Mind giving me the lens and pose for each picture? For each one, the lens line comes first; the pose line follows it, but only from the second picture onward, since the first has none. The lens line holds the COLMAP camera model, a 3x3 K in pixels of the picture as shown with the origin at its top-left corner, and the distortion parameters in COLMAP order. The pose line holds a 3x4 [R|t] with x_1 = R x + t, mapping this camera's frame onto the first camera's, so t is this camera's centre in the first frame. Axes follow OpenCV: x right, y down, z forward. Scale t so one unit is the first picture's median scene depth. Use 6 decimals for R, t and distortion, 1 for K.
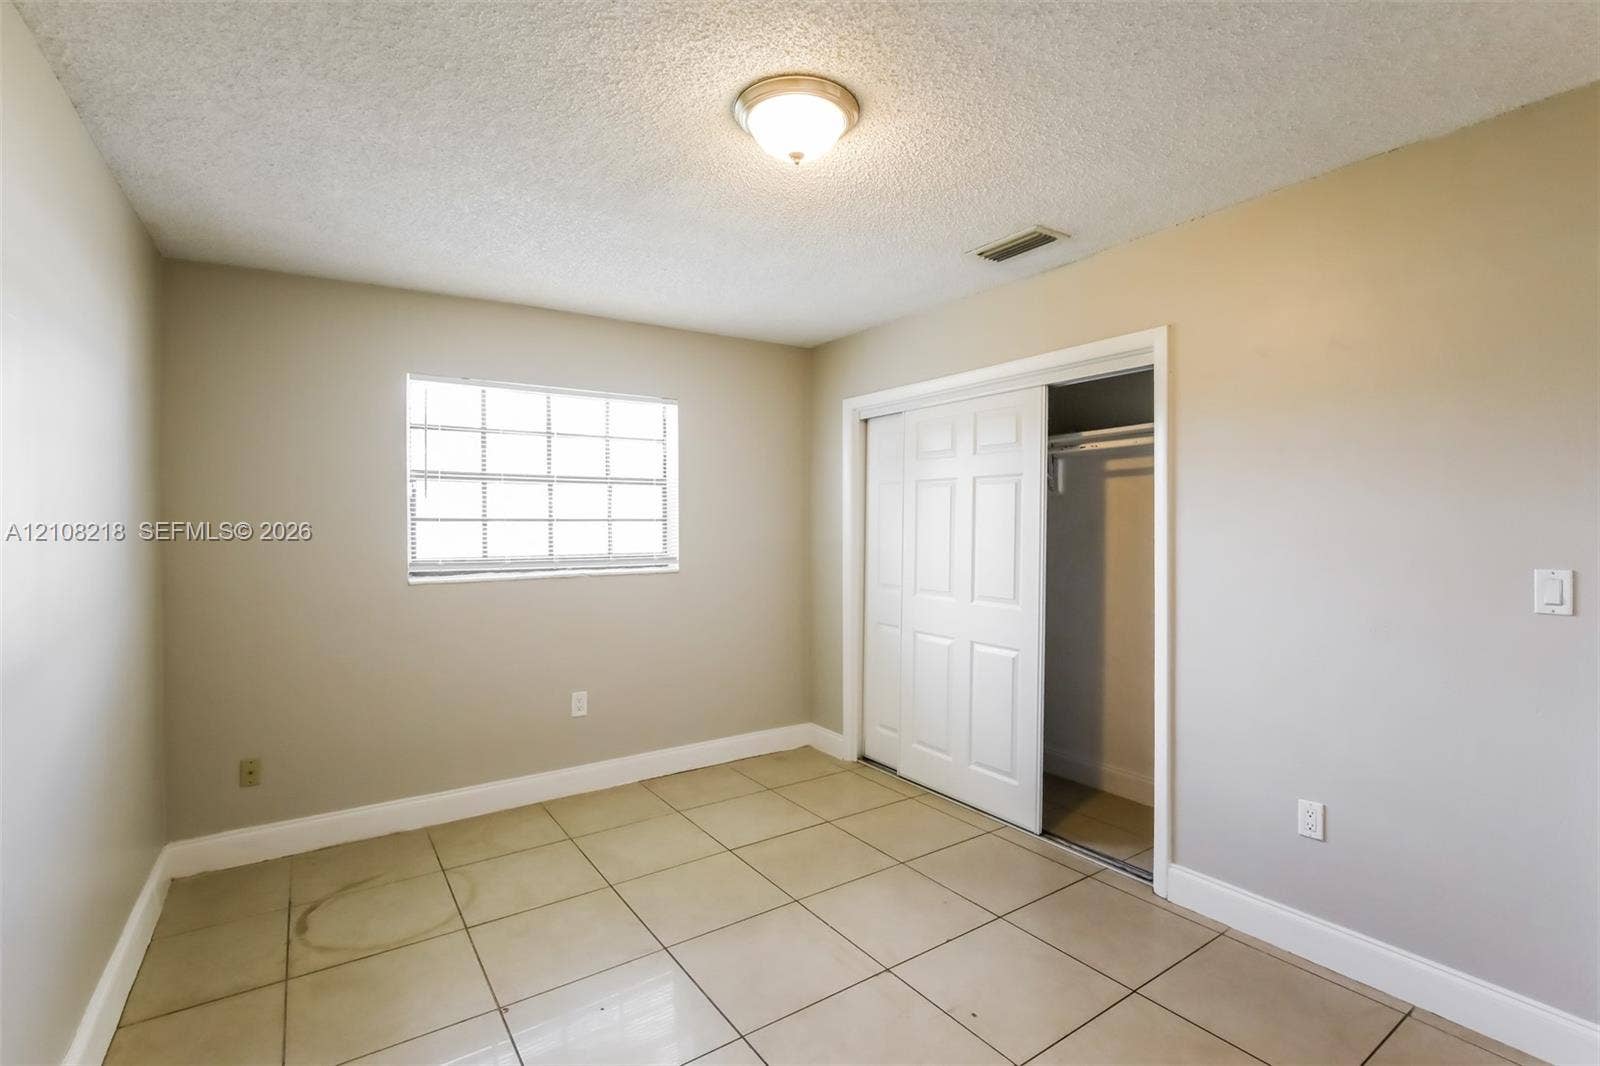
lens RADIAL K [[727.4, 0, 779.2], [0, 727.4, 531.8], [0, 0, 1]] dist [-0.001537, -0.000132]
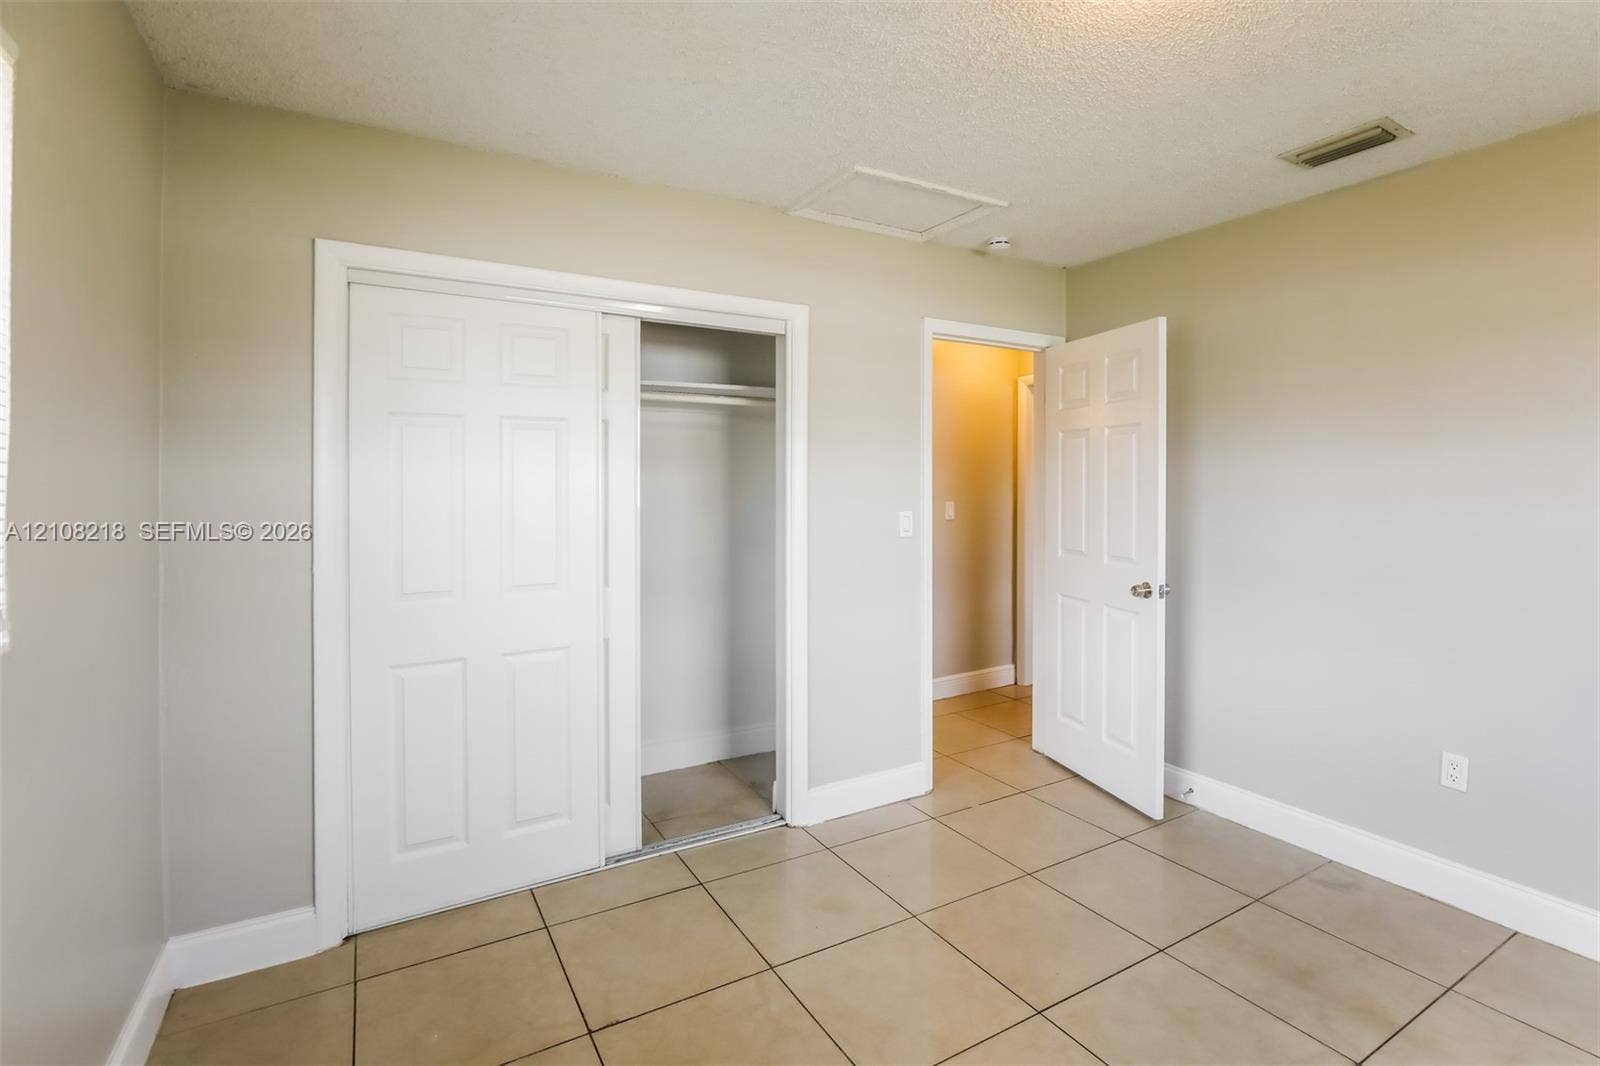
lens RADIAL K [[747.1, 0, 799.0], [0, 747.1, 487.9], [0, 0, 1]] dist [0.001557, 0.000133]
pose [[0.070227, 0.000243, 0.997531, -0.540286], [0.013444, 0.999909, -0.001190, -0.003034], [-0.997440, 0.013494, 0.070217, 0.838467]]
